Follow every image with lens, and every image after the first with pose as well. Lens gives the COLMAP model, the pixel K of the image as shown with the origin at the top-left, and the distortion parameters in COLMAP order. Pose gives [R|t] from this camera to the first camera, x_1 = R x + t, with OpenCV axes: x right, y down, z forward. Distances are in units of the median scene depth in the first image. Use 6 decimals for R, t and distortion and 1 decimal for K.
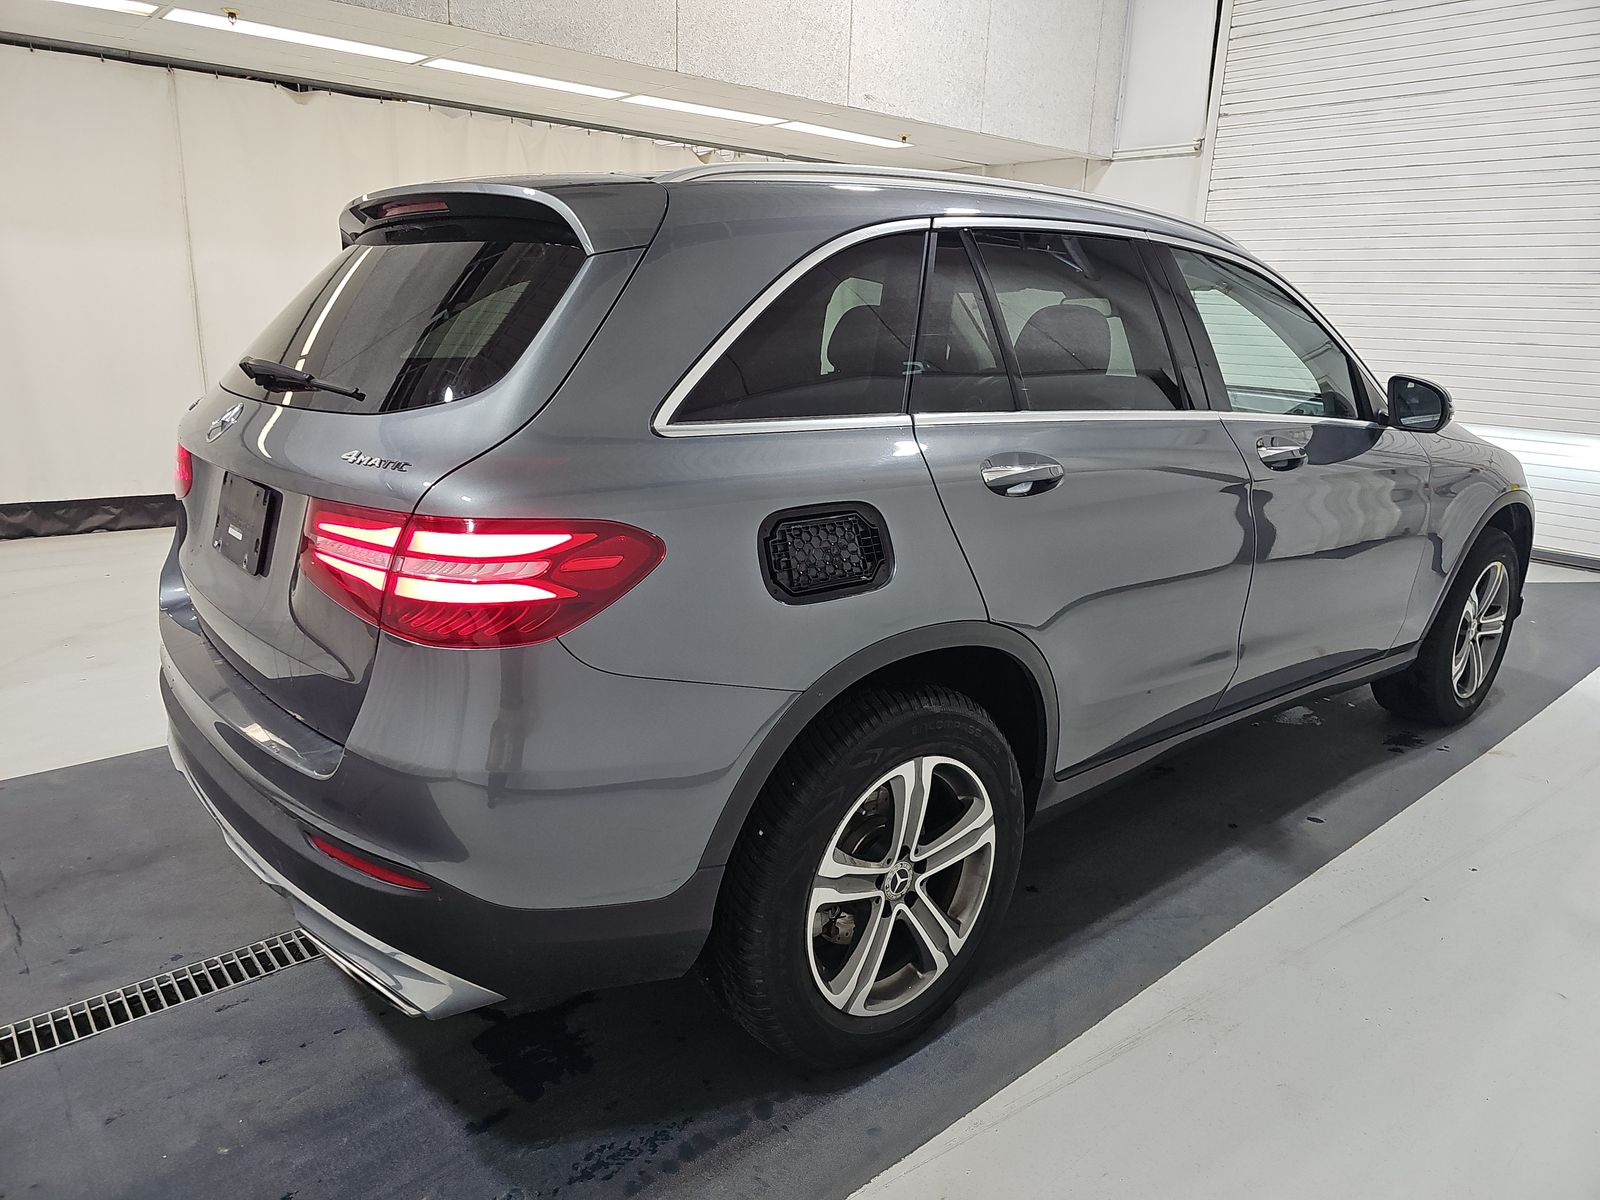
lens RADIAL K [[1078.4, 0, 795.5], [0, 1078.4, 592.1], [0, 0, 1]] dist [0.026293, -0.036878]
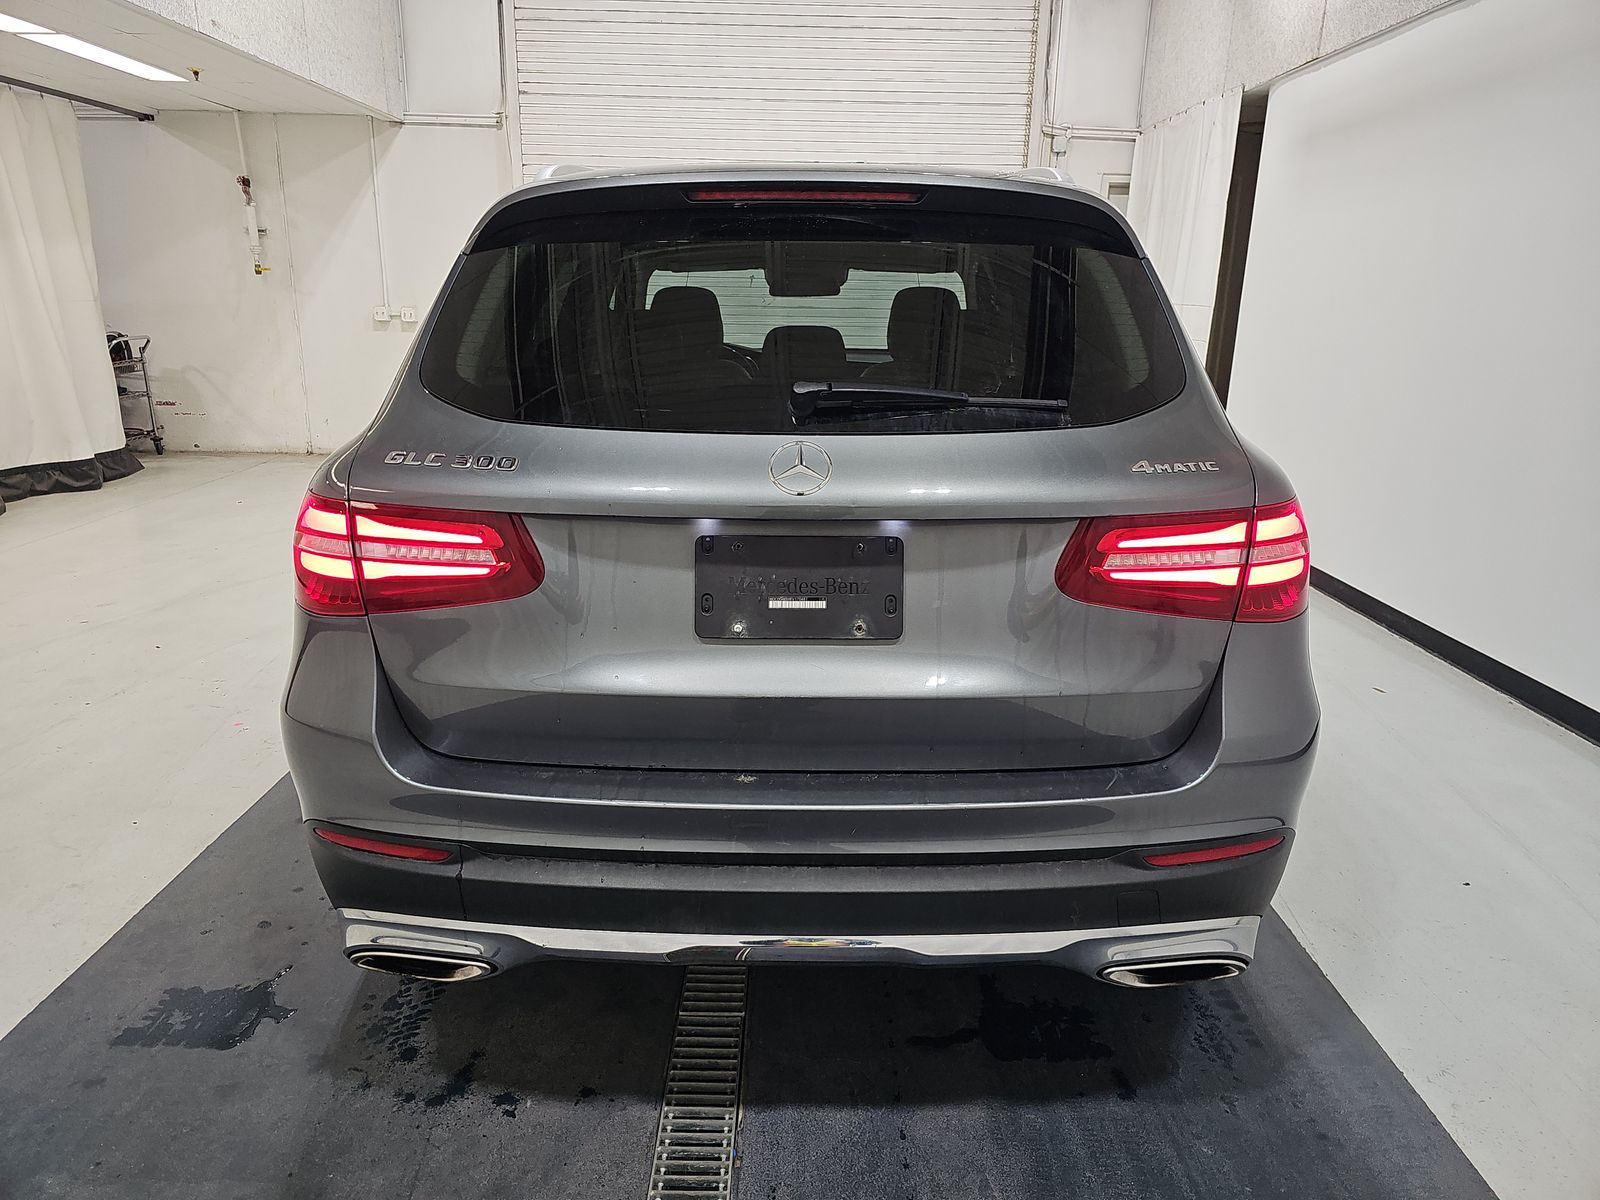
lens RADIAL K [[1078.4, 0, 776.7], [0, 1078.4, 594.6], [0, 0, 1]] dist [0.026293, -0.036878]
pose [[0.643960, -0.218818, 0.733099, -0.912621], [0.192065, 0.973776, 0.121945, -0.130293], [-0.740558, 0.062275, 0.669101, 0.404458]]
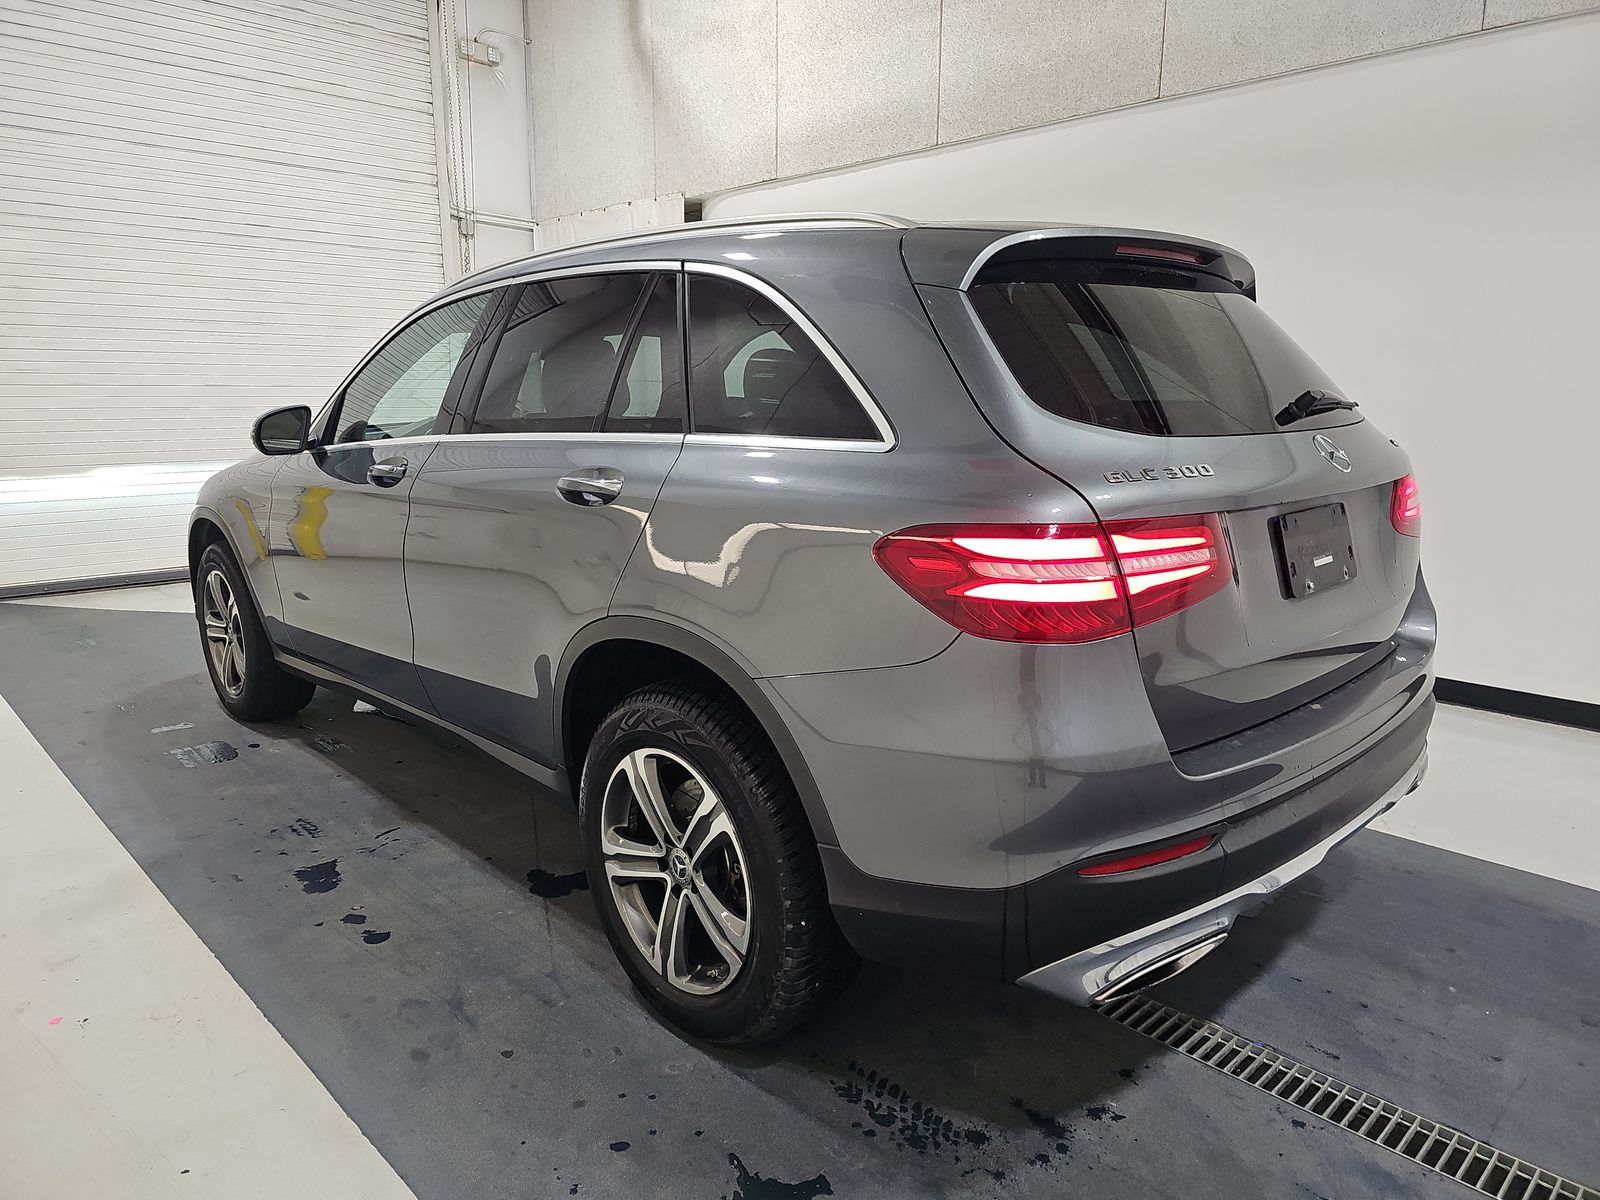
lens RADIAL K [[1078.4, 0, 814.1], [0, 1078.4, 613.1], [0, 0, 1]] dist [0.026293, -0.036878]
pose [[-0.085148, -0.221778, 0.971372, -1.227524], [0.248679, 0.939329, 0.236261, -0.305382], [-0.964836, 0.261677, -0.024830, 1.249317]]
